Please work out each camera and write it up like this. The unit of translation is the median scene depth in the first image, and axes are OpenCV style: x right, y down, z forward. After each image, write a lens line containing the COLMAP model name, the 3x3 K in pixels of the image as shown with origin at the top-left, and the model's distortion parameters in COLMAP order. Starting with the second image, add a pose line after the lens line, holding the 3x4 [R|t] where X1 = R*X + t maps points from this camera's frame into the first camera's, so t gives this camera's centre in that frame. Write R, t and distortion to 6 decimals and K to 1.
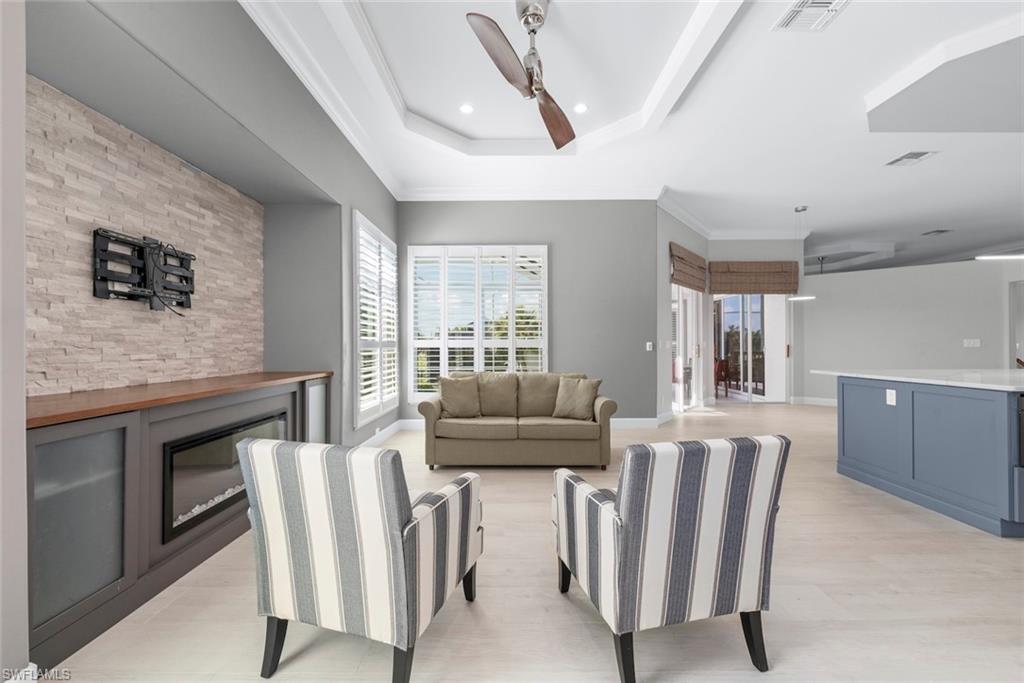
lens RADIAL K [[396.3, 0, 507.9], [0, 396.3, 343.2], [0, 0, 1]] dist [0.000067, -0.000048]
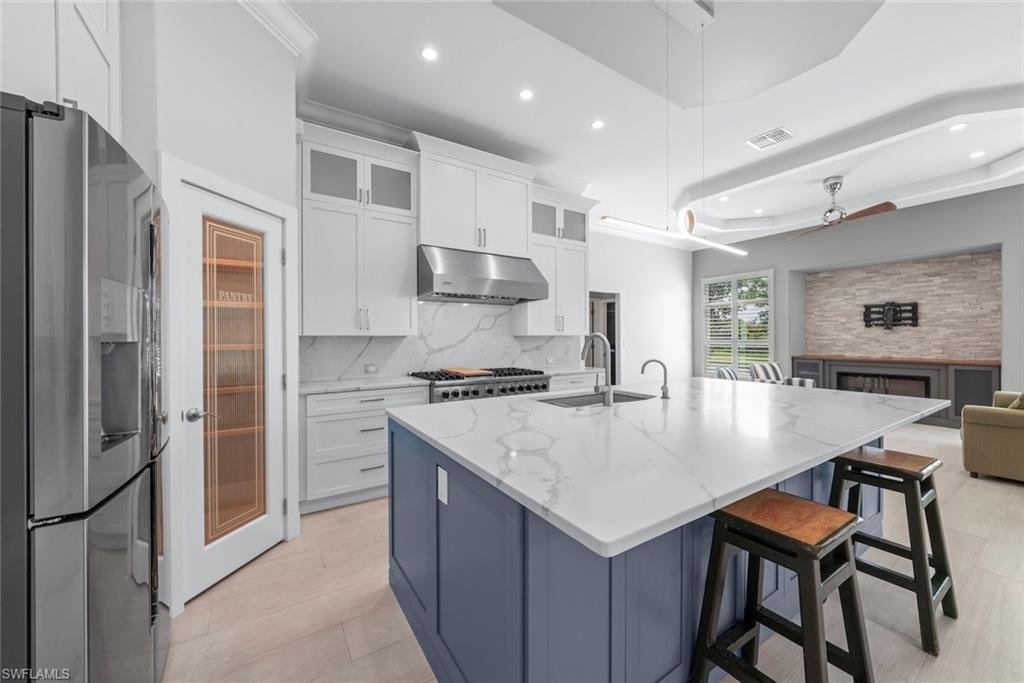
lens RADIAL K [[381.2, 0, 512.0], [0, 381.2, 341.5], [0, 0, 1]] dist [-0.000566, 0.000185]
pose [[-0.839405, 0.013441, -0.543341, 1.959846], [0.010181, 0.999908, 0.009006, -0.039188], [0.543412, 0.002028, -0.839464, 1.341966]]
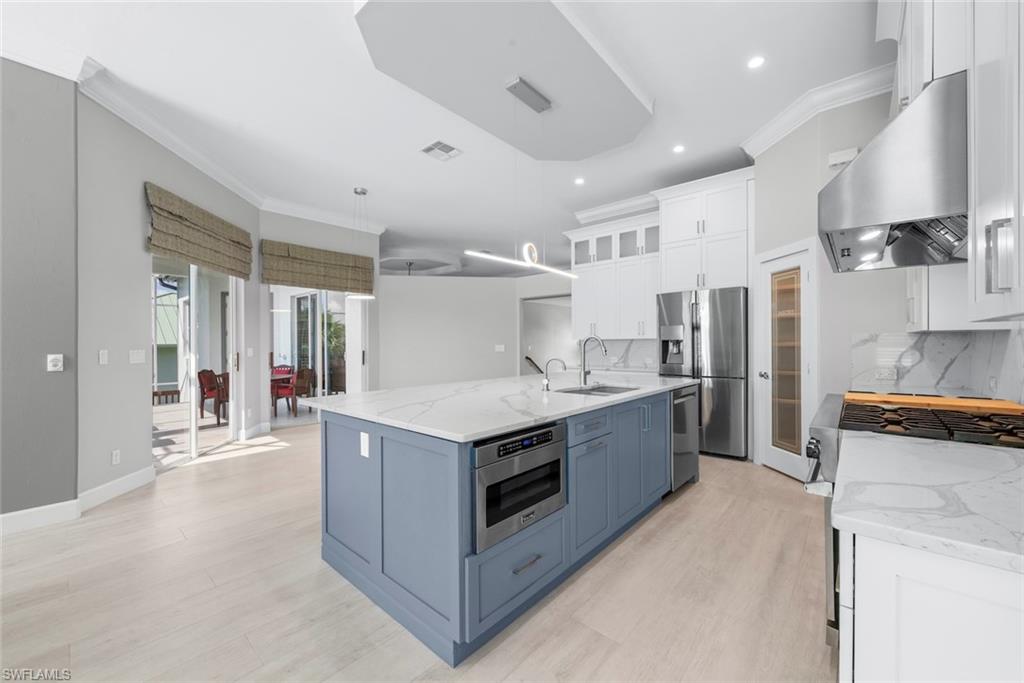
lens RADIAL K [[398.9, 0, 513.8], [0, 398.9, 344.7], [0, 0, 1]] dist [0.001498, 0.000172]
pose [[0.661186, -0.002518, 0.750218, 0.607978], [0.000874, 0.999996, 0.002586, -0.026359], [-0.750222, -0.001054, 0.661185, 0.368677]]
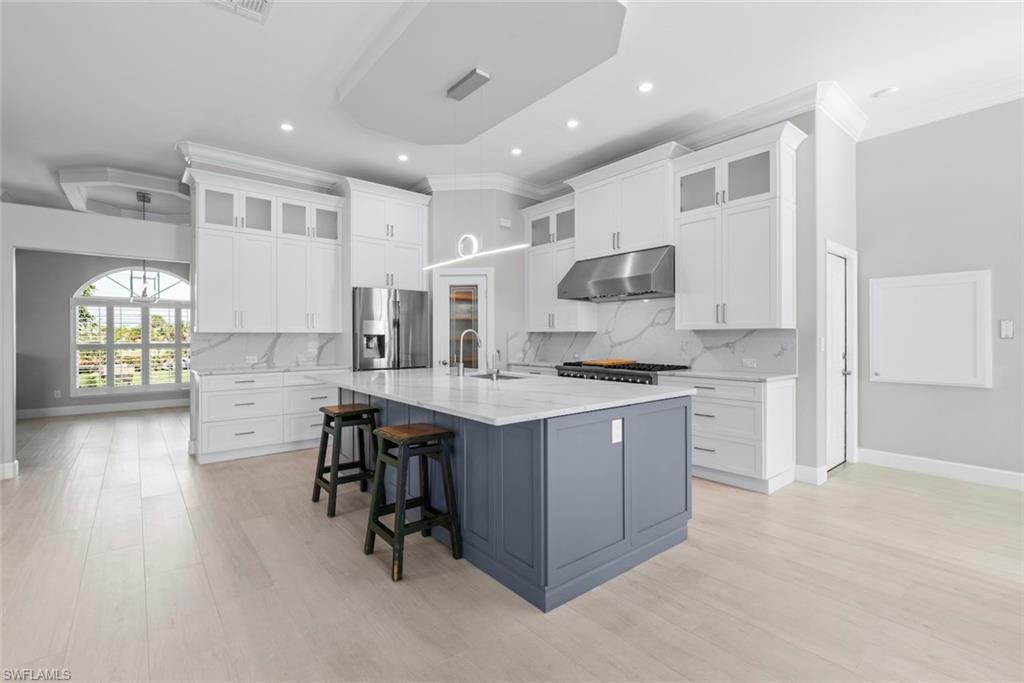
lens RADIAL K [[457.8, 0, 512.5], [0, 457.8, 338.3], [0, 0, 1]] dist [0.000530, -0.000075]
pose [[-0.634163, 0.004686, 0.773185, 0.454327], [0.002533, 0.999989, -0.003983, -0.017186], [-0.773196, -0.000567, -0.634167, 1.544705]]
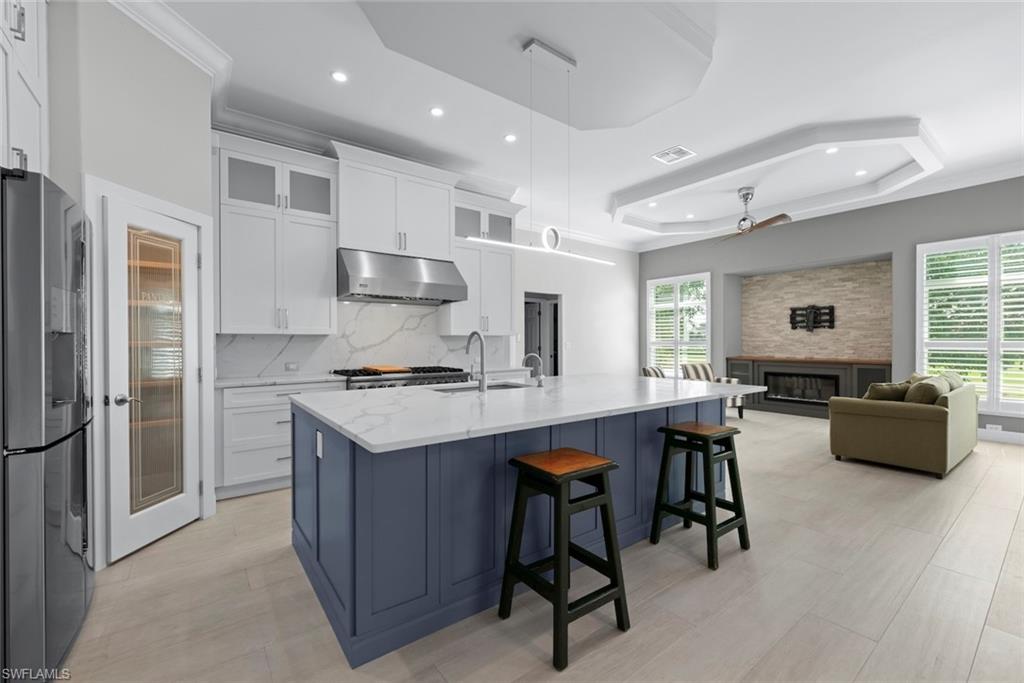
lens RADIAL K [[423.9, 0, 510.4], [0, 423.9, 346.7], [0, 0, 1]] dist [0.001703, 0.000124]
pose [[-0.799750, 0.014500, -0.600158, 1.942484], [0.008433, 0.999881, 0.012919, -0.024449], [0.600274, 0.005271, -0.799777, 1.605938]]
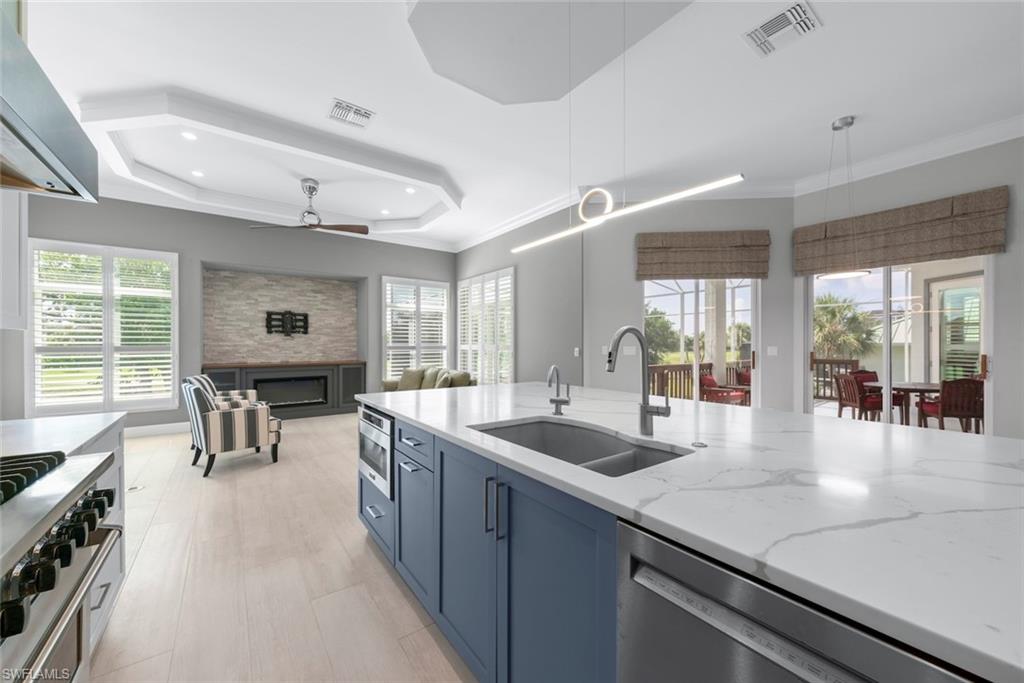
lens RADIAL K [[381.2, 0, 512.0], [0, 381.2, 341.5], [0, 0, 1]] dist [-0.000566, 0.000185]
pose [[0.594441, -0.002442, -0.804136, 1.728213], [0.001462, 0.999997, -0.001956, -0.027740], [0.804138, -0.000013, 0.594443, 0.508907]]
